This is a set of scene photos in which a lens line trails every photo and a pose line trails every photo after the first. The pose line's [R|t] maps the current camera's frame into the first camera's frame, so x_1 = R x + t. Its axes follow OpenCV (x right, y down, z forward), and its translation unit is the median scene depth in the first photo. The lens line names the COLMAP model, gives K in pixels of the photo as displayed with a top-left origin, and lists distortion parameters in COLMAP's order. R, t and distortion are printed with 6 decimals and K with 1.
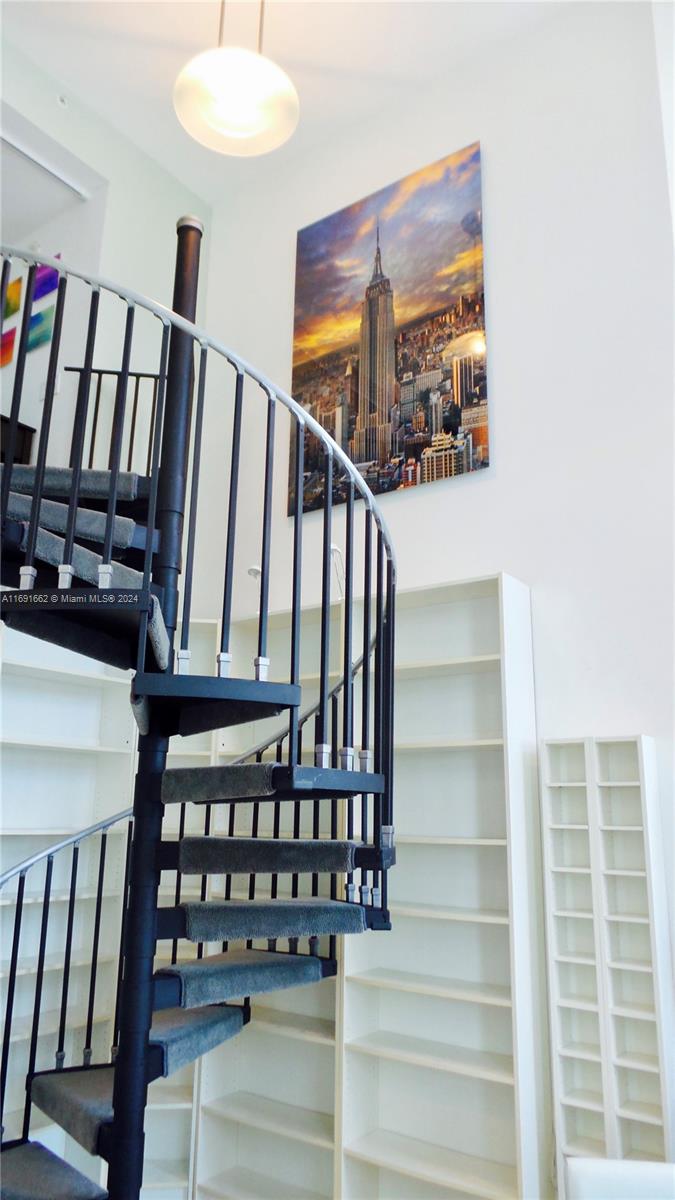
lens RADIAL K [[831.5, 0, 331.0], [0, 831.5, 598.7], [0, 0, 1]] dist [-0.015413, 0.020856]
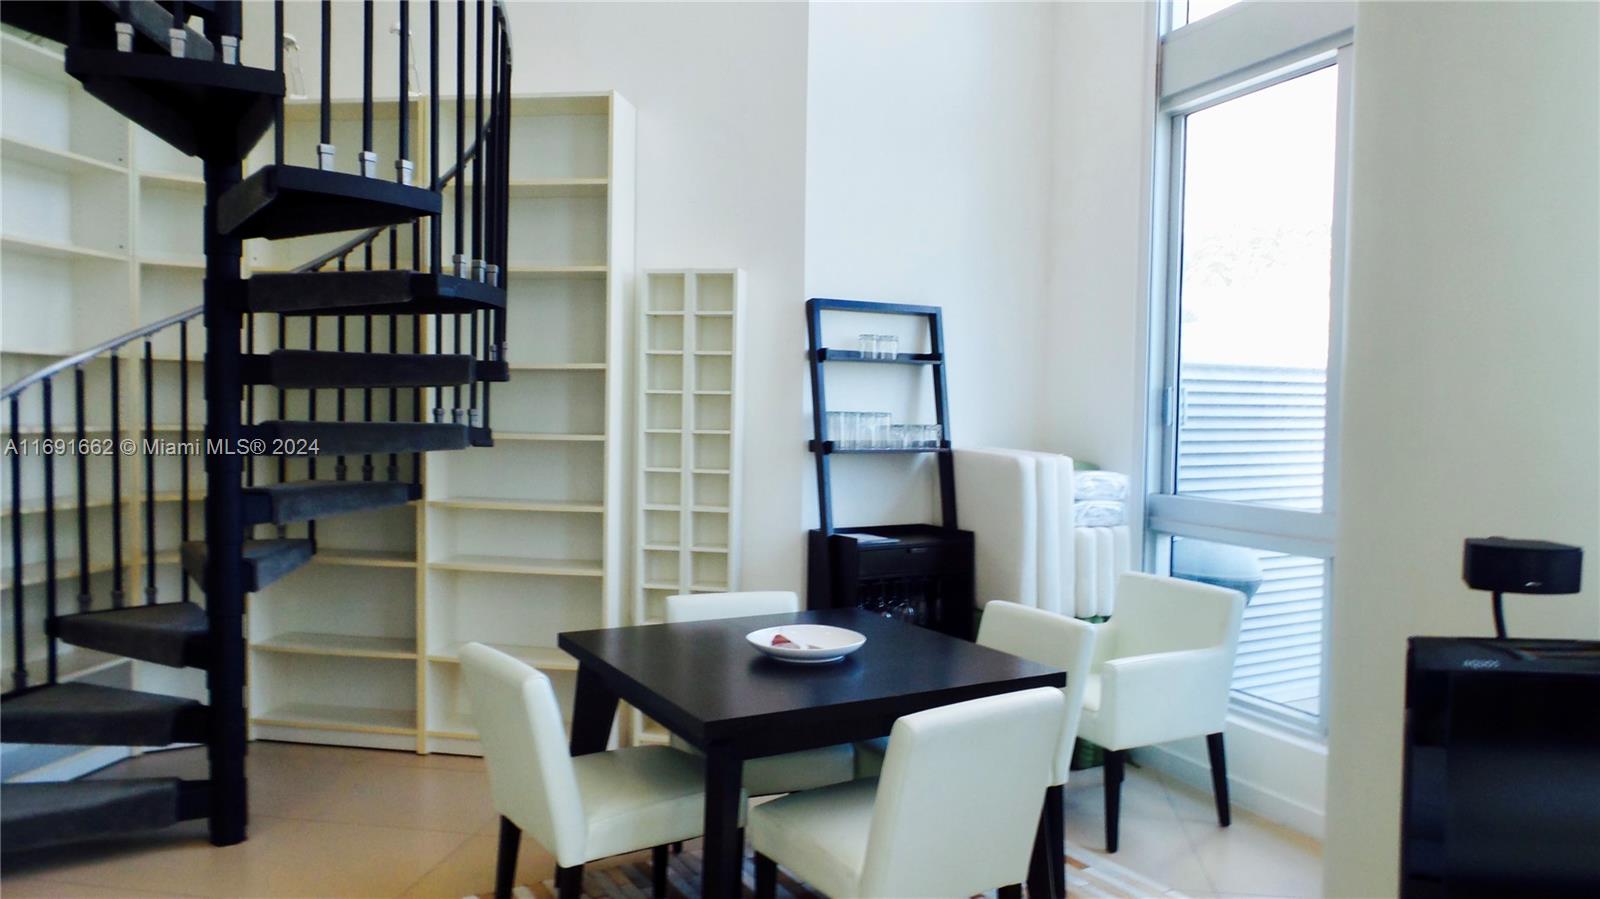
lens RADIAL K [[1108.7, 0, 804.7], [0, 1108.7, 463.4], [0, 0, 1]] dist [-0.015413, 0.020856]
pose [[0.885512, -0.023483, 0.464022, -0.212850], [-0.124014, 0.950542, 0.284764, -0.014349], [-0.447760, -0.309708, 0.838804, -0.306183]]
